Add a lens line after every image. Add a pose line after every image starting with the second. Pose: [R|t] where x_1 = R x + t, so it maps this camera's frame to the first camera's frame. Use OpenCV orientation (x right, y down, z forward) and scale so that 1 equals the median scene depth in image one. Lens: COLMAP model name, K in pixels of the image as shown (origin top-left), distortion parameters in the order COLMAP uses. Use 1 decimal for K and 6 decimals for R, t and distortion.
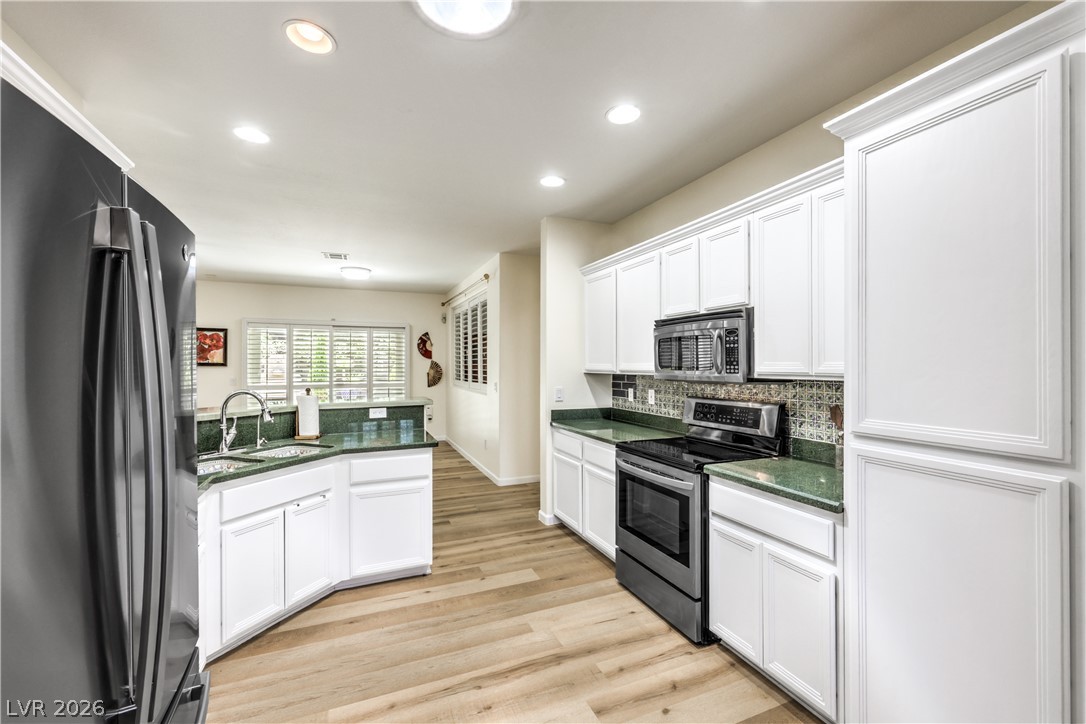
lens RADIAL K [[450.3, 0, 551.7], [0, 450.3, 363.7], [0, 0, 1]] dist [-0.003271, 0.000927]
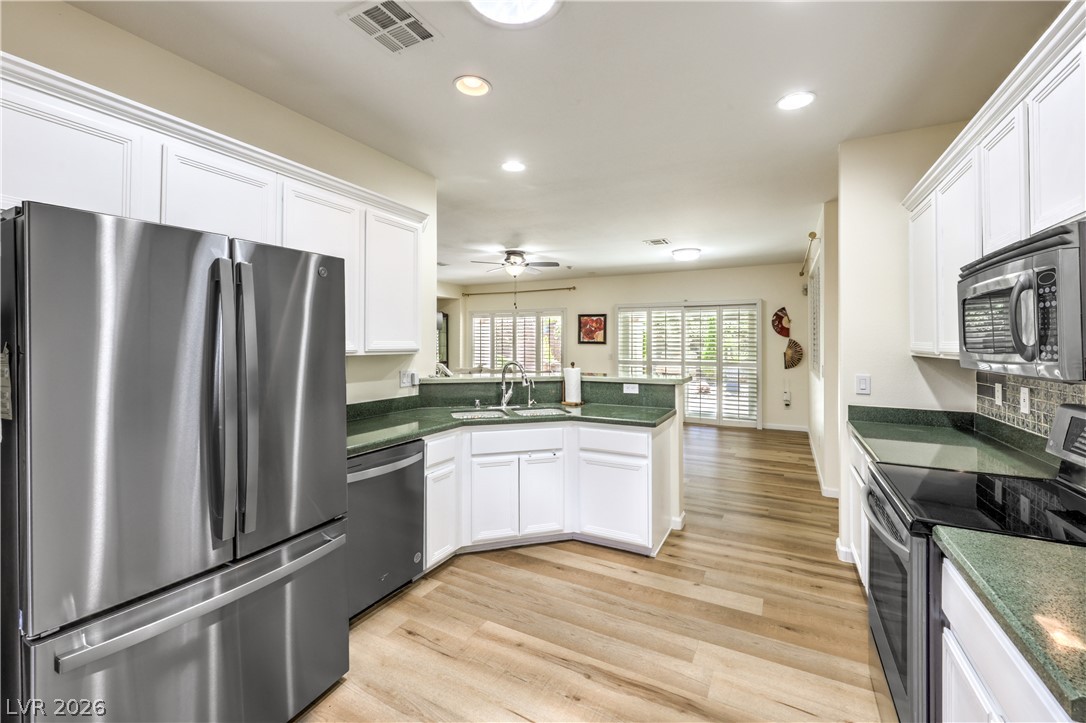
lens RADIAL K [[450.3, 0, 545.5], [0, 450.3, 339.8], [0, 0, 1]] dist [-0.003271, 0.000927]
pose [[0.626346, -0.003003, -0.779540, 0.288876], [-0.002092, 0.999983, -0.005533, 0.001679], [0.779543, 0.005096, 0.626328, 0.173262]]
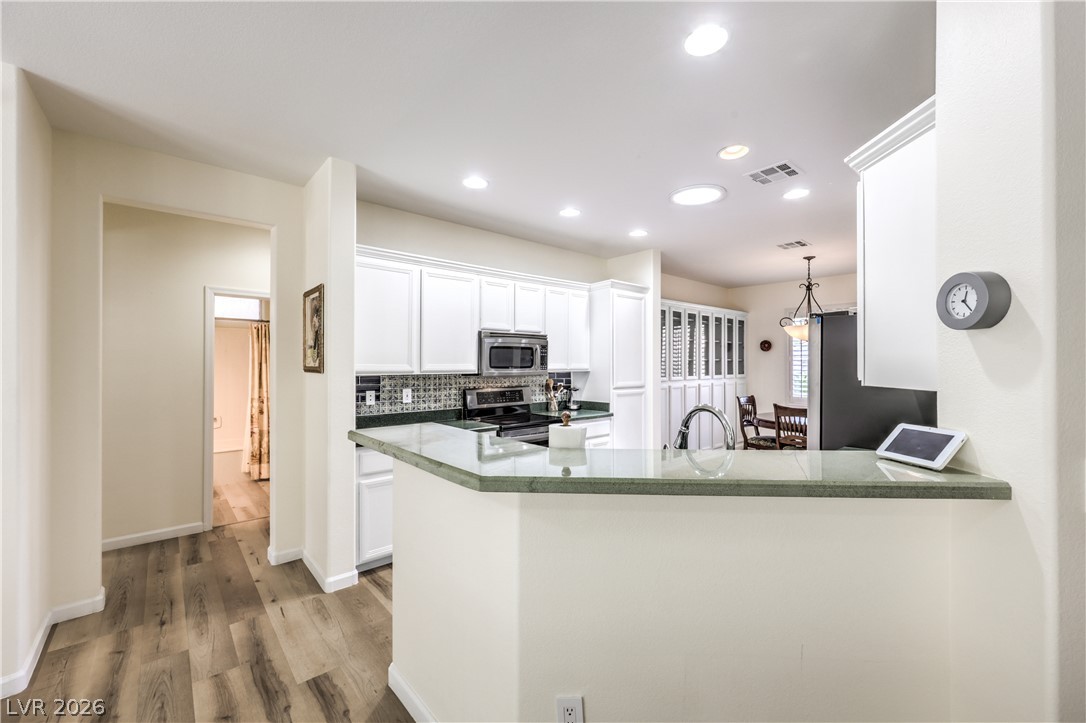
lens RADIAL K [[450.3, 0, 541.1], [0, 450.3, 358.2], [0, 0, 1]] dist [-0.003271, 0.000927]
pose [[-0.288855, 0.011575, 0.957303, -0.884655], [-0.000888, 0.999923, -0.012358, -0.001111], [-0.957372, -0.004420, -0.288823, 1.018099]]
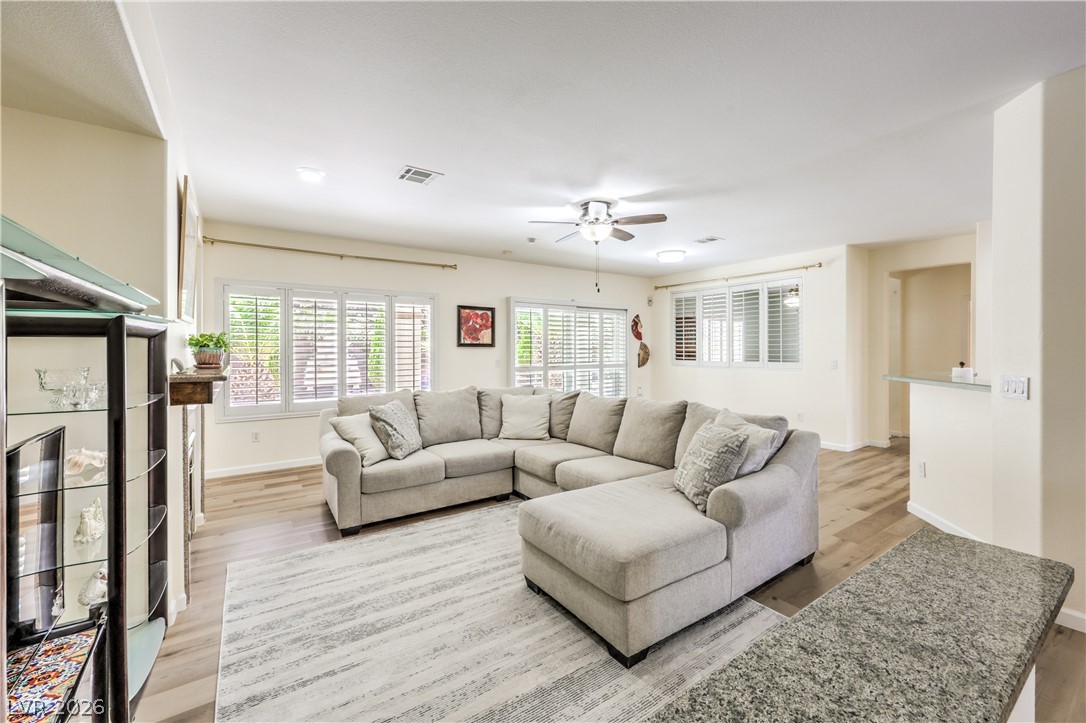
lens RADIAL K [[450.3, 0, 568.8], [0, 450.3, 351.7], [0, 0, 1]] dist [-0.003271, 0.000927]
pose [[0.979419, -0.002862, 0.201820, -1.504650], [0.001024, 0.999957, 0.009207, 0.013401], [-0.201837, -0.008811, 0.979379, 0.063154]]
